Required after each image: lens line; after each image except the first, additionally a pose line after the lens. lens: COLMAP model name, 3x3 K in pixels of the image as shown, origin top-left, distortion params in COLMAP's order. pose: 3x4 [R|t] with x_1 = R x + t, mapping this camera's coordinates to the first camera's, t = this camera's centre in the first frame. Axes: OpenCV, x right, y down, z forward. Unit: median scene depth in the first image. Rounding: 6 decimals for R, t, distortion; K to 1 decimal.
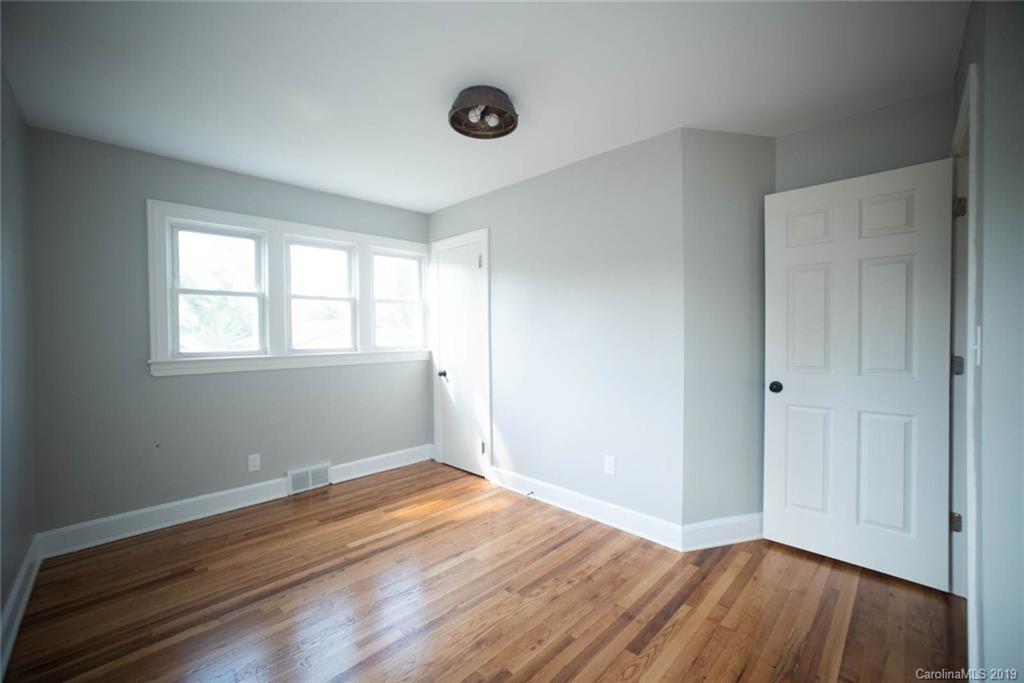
lens RADIAL K [[411.5, 0, 511.8], [0, 411.5, 342.2], [0, 0, 1]] dist [-0.040850, 0.012659]
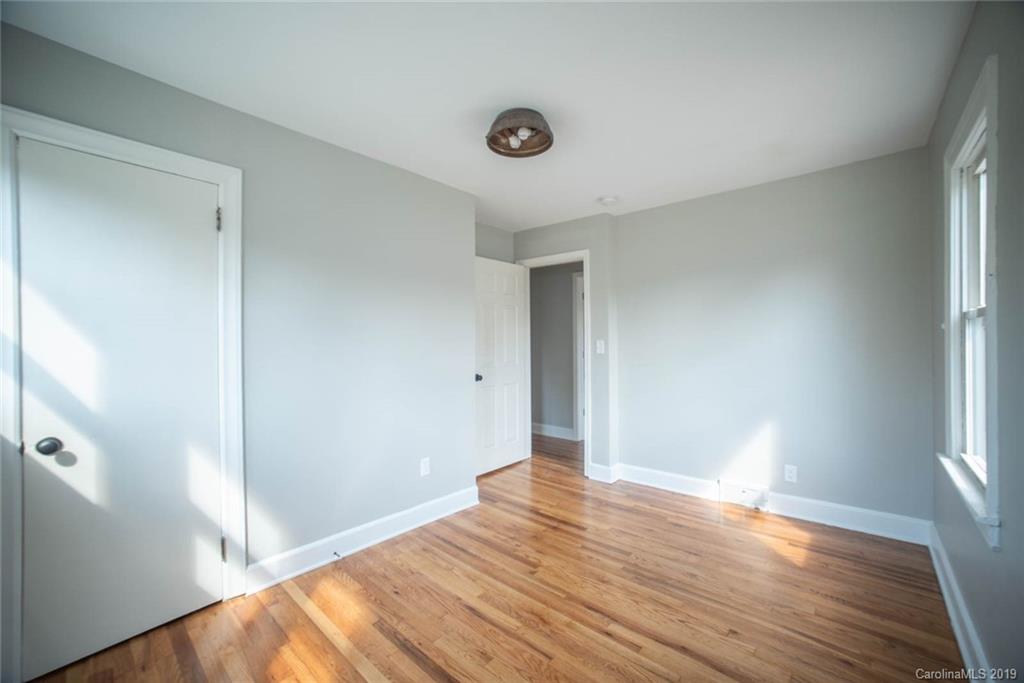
lens RADIAL K [[411.5, 0, 503.8], [0, 411.5, 341.8], [0, 0, 1]] dist [-0.040850, 0.012659]
pose [[-0.045273, 0.005638, 0.998959, -0.887908], [0.022582, 0.999734, -0.004619, -0.022173], [-0.998719, 0.022349, -0.045388, 0.873497]]
